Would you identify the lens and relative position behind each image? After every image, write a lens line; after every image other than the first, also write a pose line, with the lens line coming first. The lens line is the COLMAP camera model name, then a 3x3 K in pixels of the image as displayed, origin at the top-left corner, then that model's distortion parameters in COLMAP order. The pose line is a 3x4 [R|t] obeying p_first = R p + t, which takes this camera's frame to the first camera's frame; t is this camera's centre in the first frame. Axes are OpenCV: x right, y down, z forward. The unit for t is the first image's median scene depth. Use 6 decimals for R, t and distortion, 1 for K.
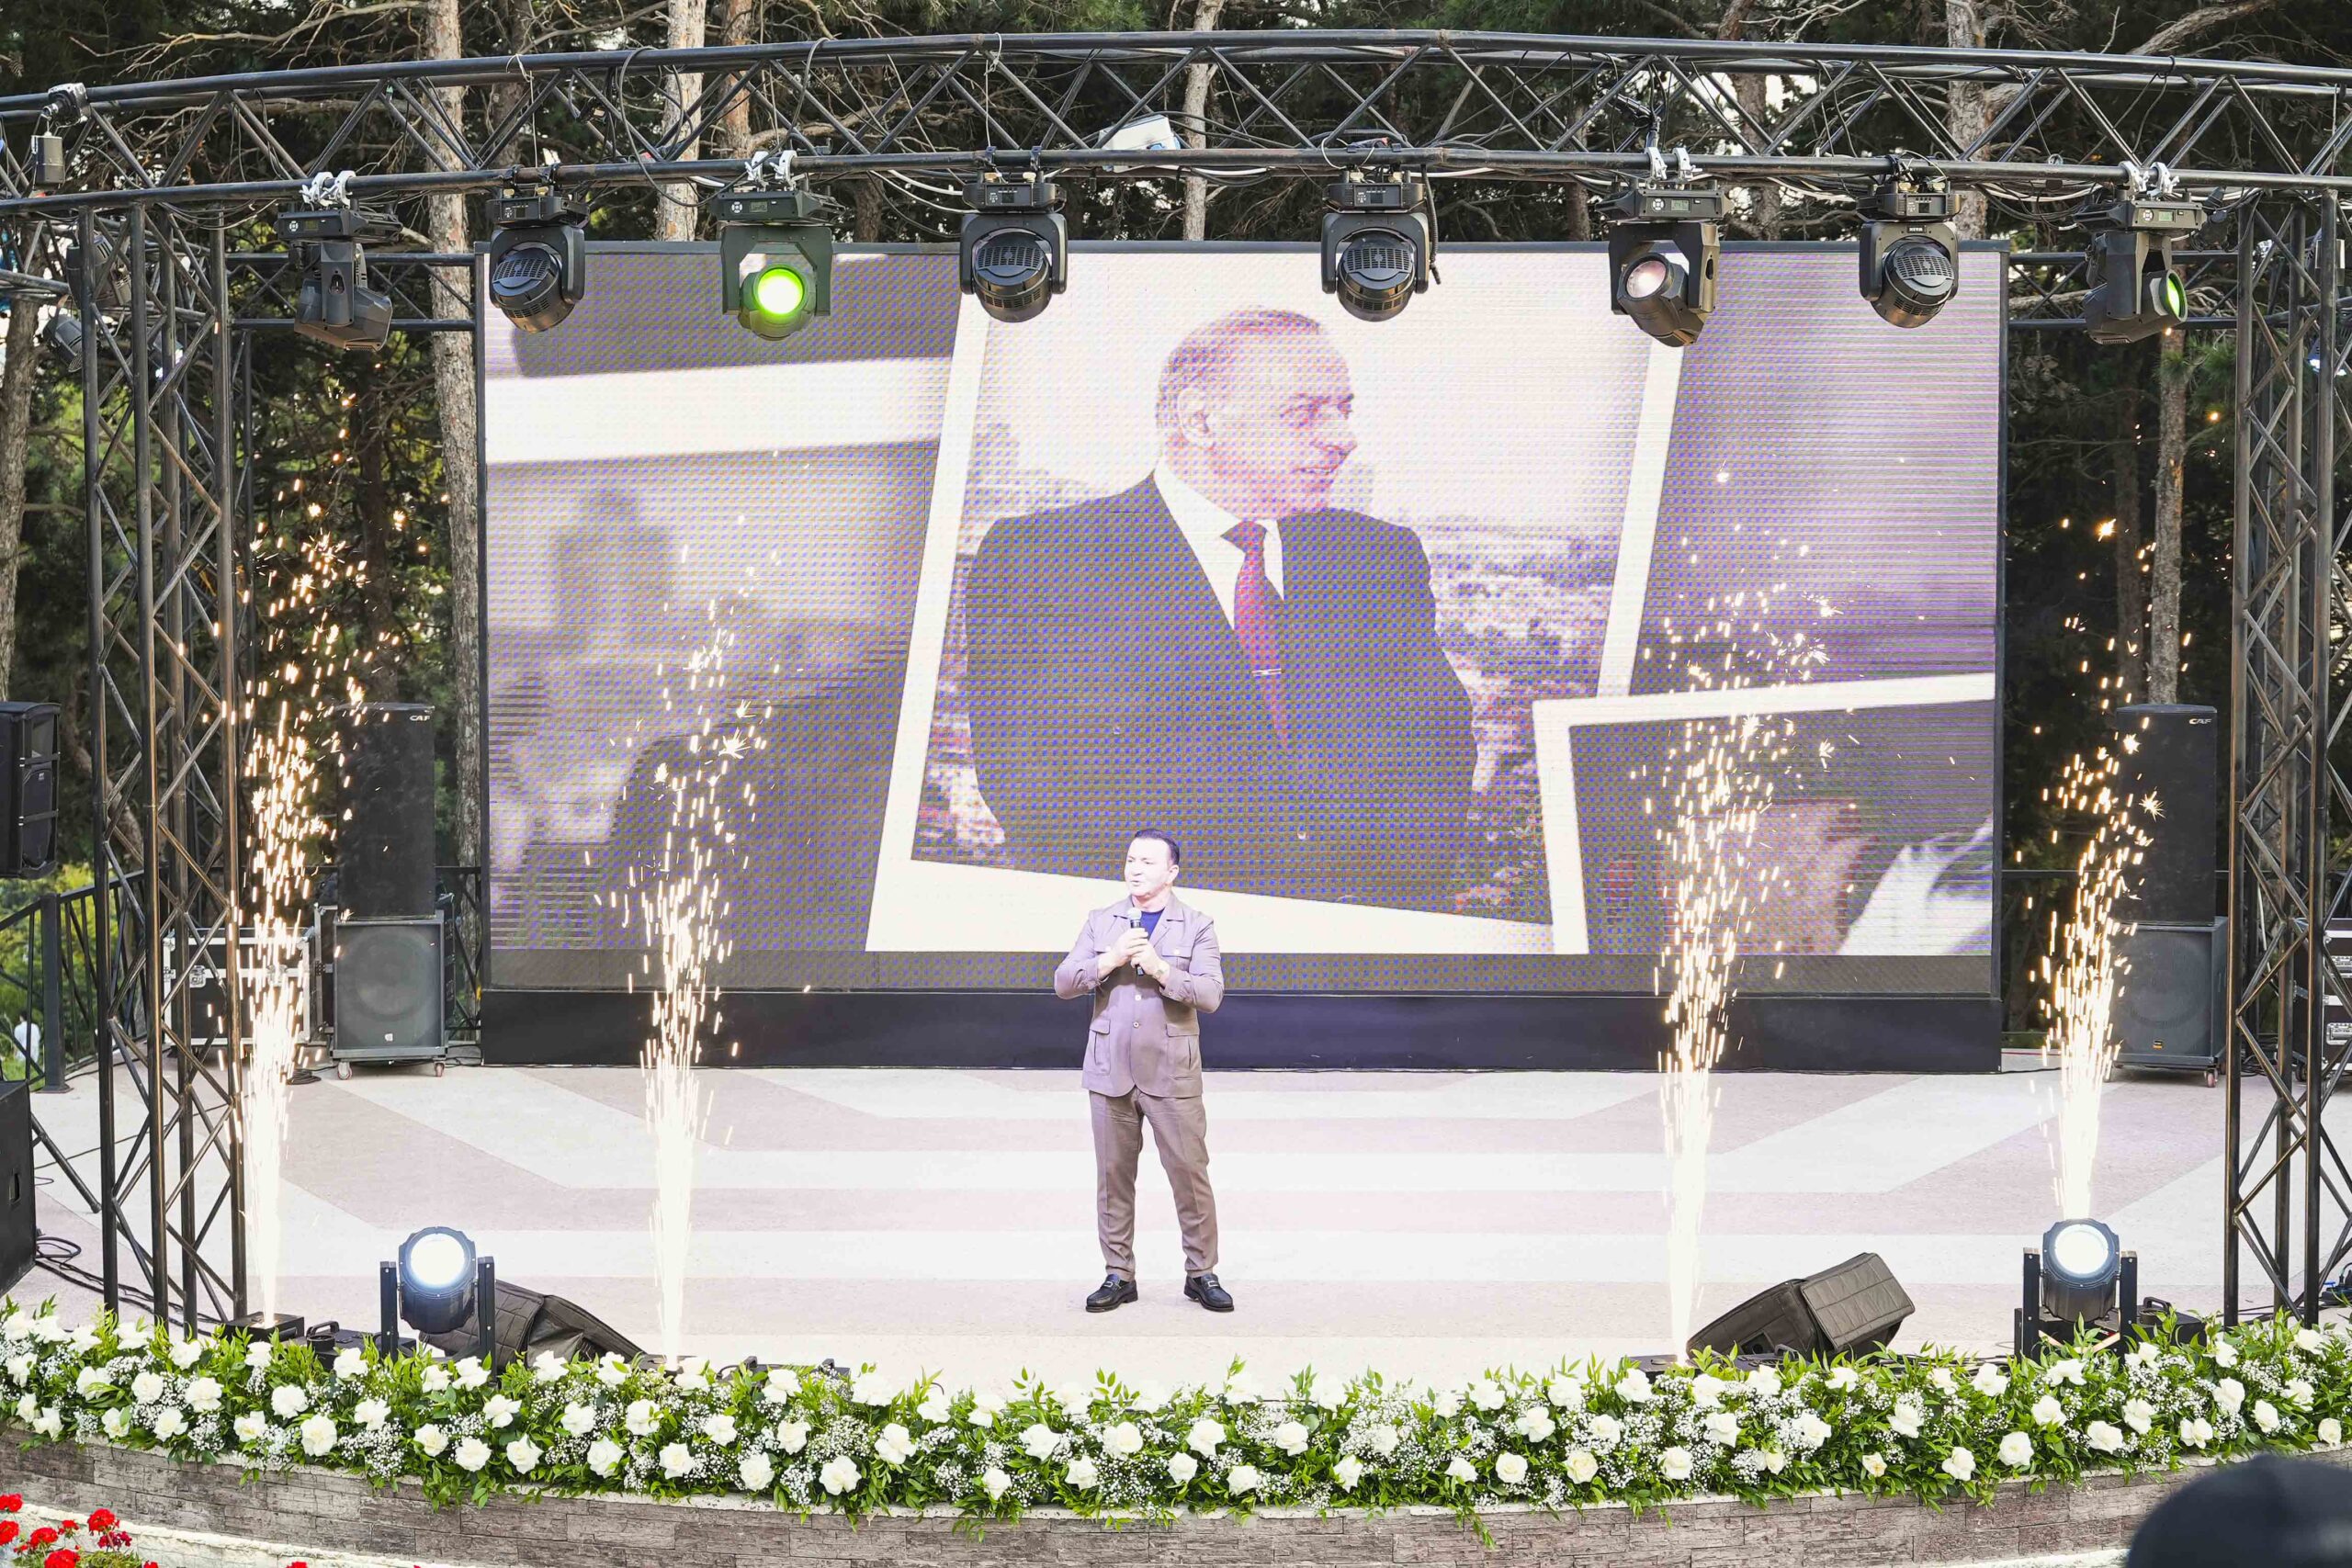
lens RADIAL K [[3912.5, 0, 1189.8], [0, 3912.5, 772.3], [0, 0, 1]] dist [-0.021162, 0.000000]
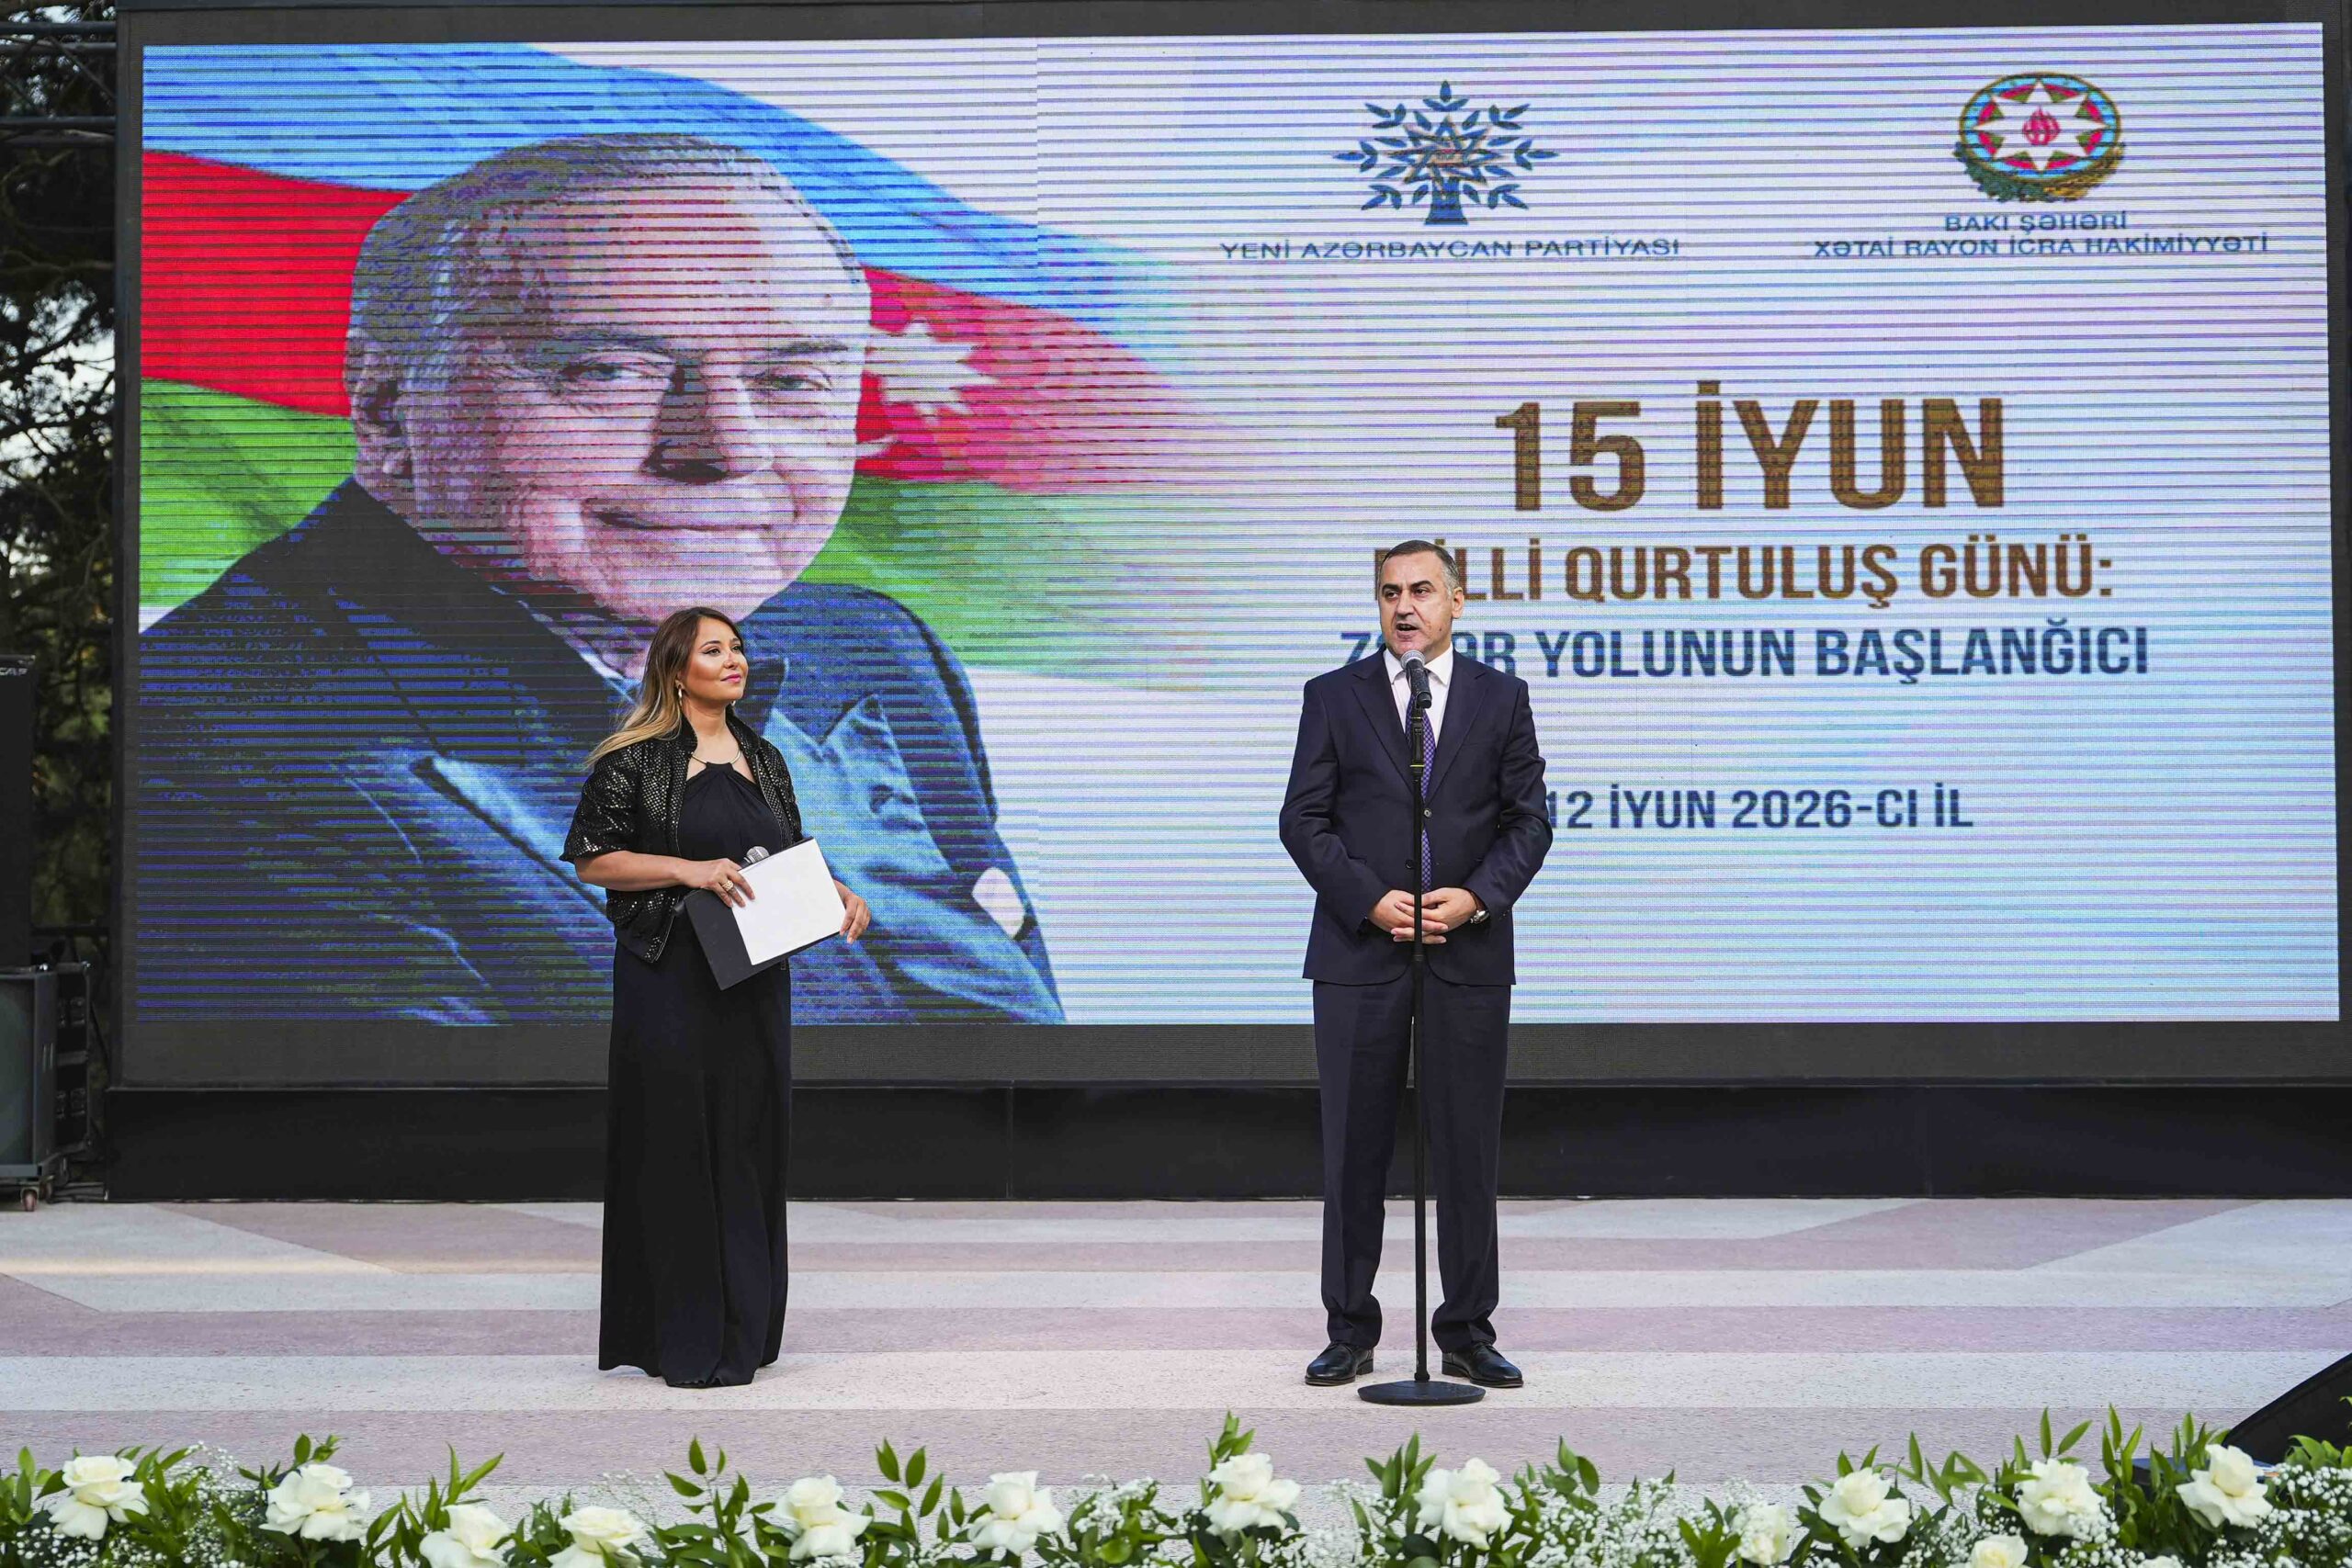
lens RADIAL K [[3787.9, 0, 1179.9], [0, 3787.9, 772.2], [0, 0, 1]] dist [-0.001831, 0.000000]
pose [[0.999984, -0.005493, -0.001081, 0.007320], [0.005348, 0.994418, -0.105377, 0.125326], [0.001653, 0.105369, 0.994432, 0.610001]]
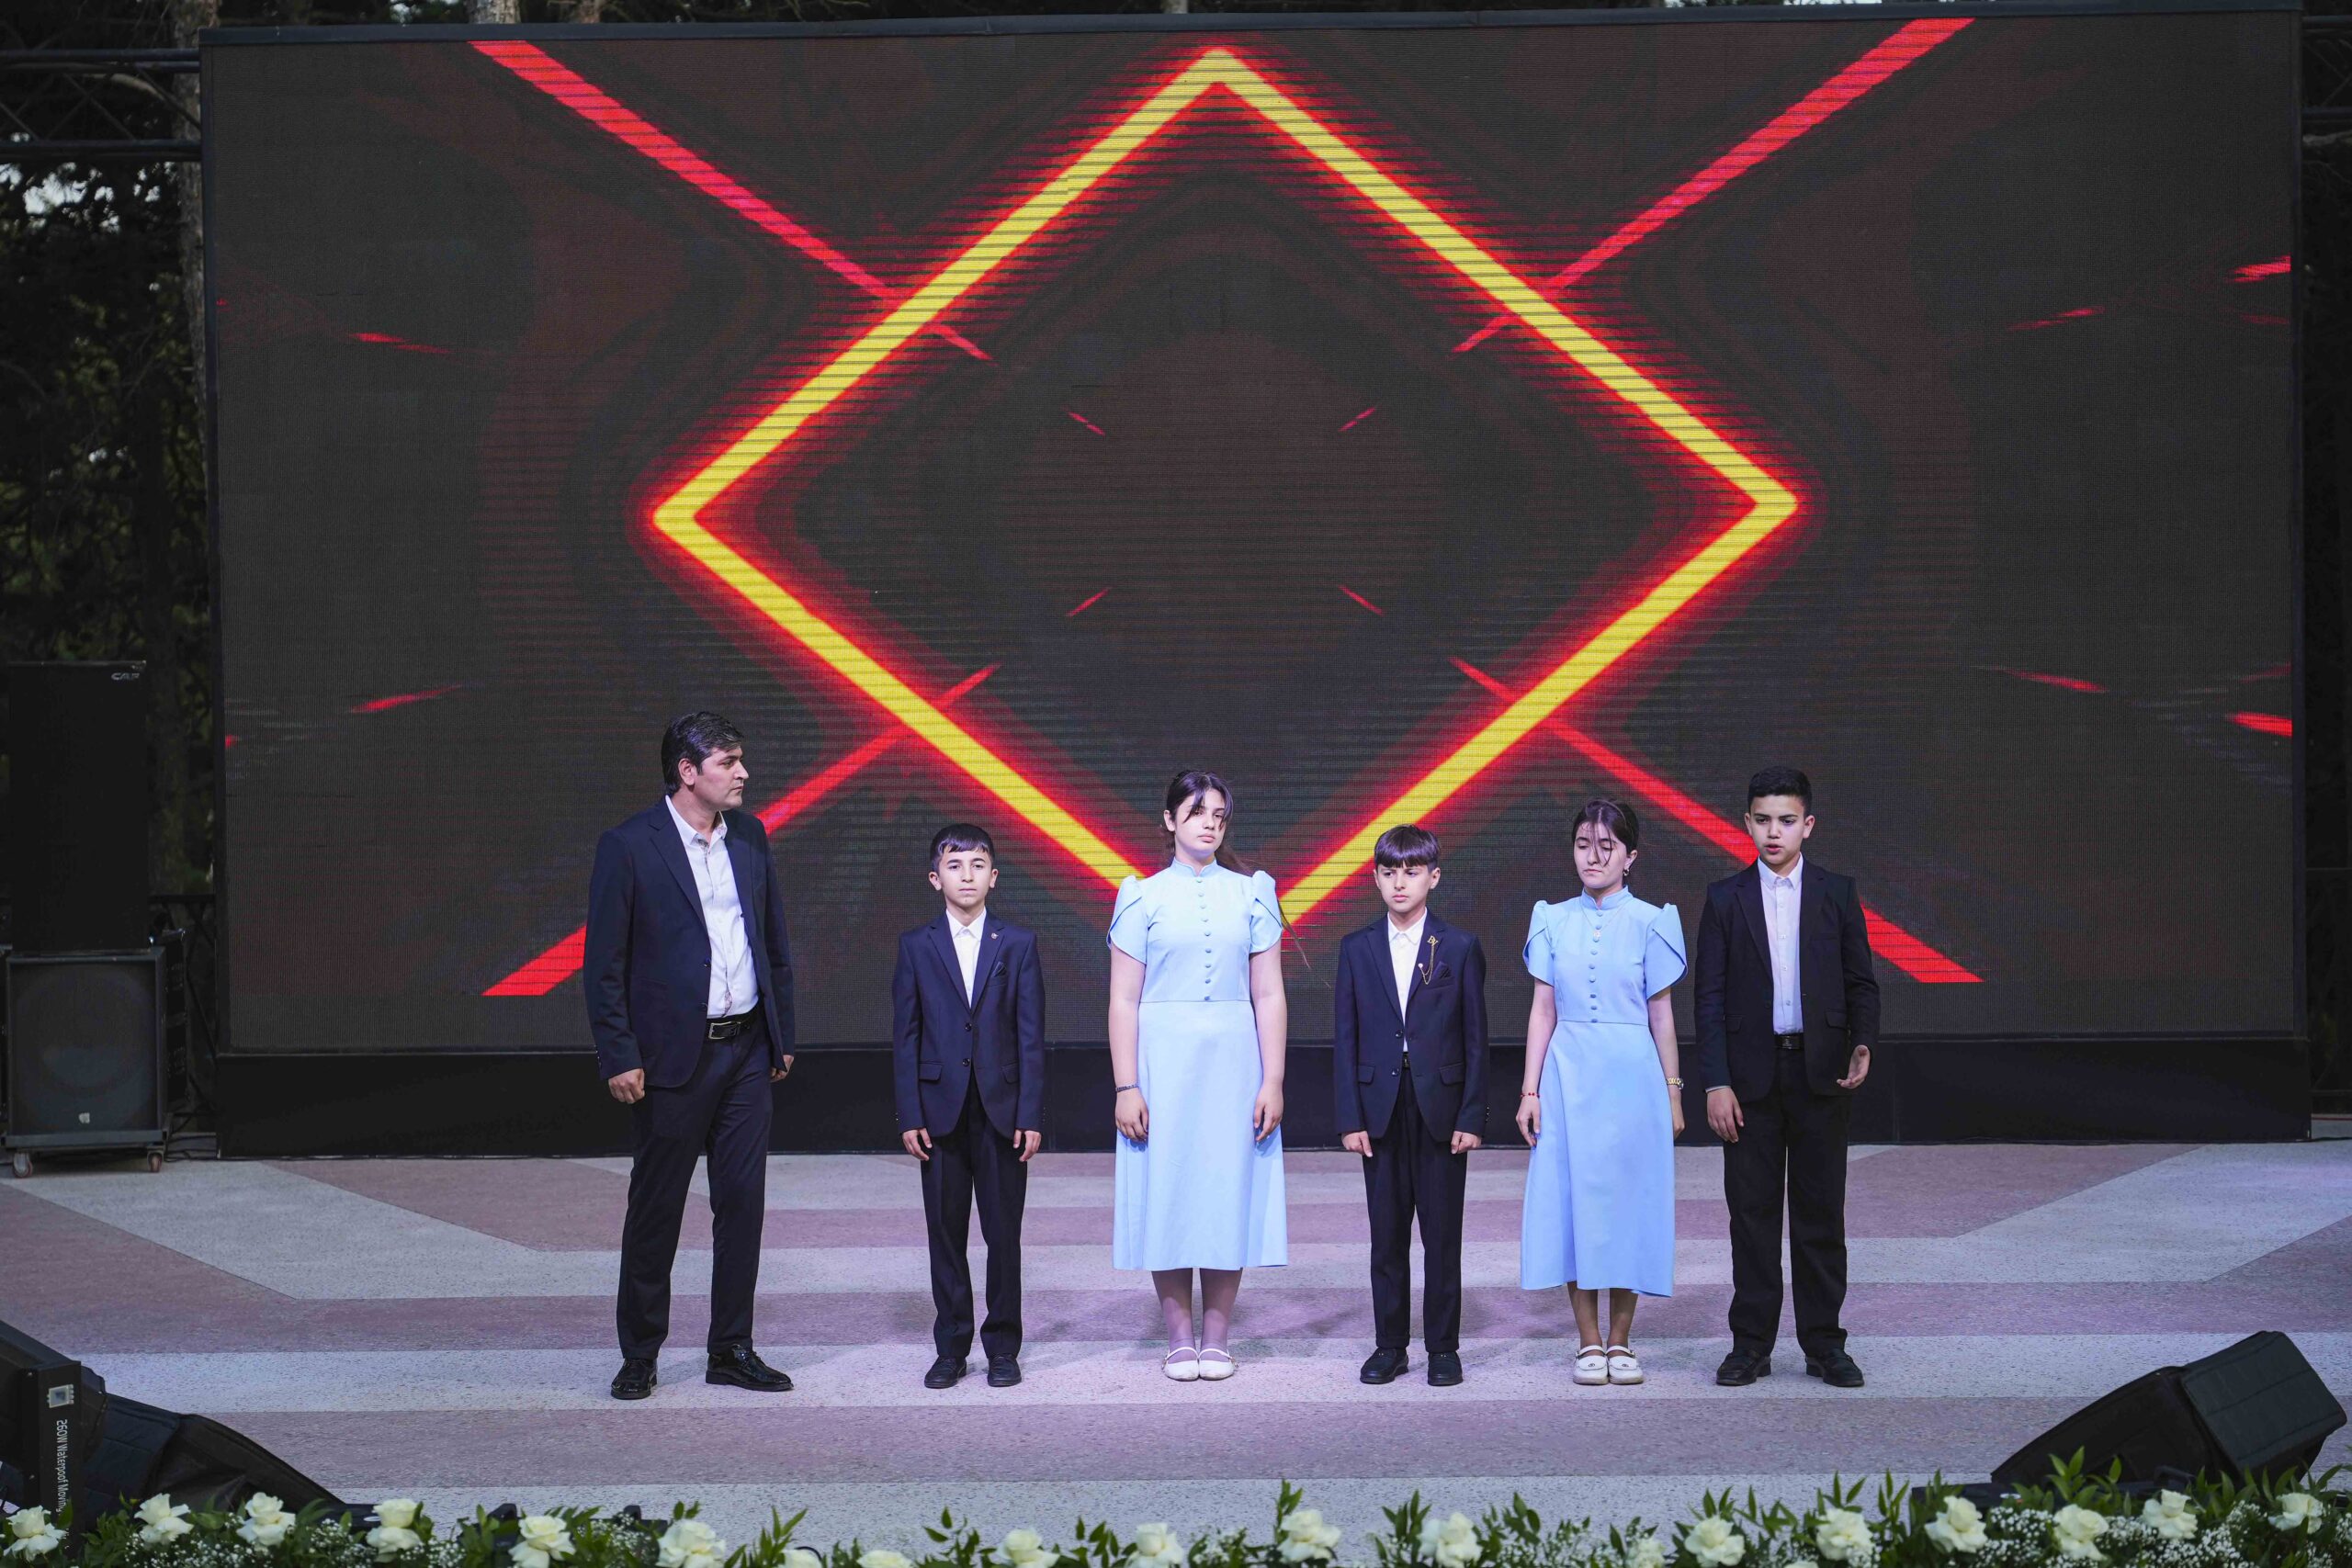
lens RADIAL K [[4357.6, 0, 1166.9], [0, 4357.6, 804.0], [0, 0, 1]] dist [0.034482, 0.000000]
pose [[0.999920, -0.012674, 0.000105, -0.006672], [0.012670, 0.999366, -0.033261, 0.067308], [0.000317, 0.033260, 0.999447, 0.326571]]
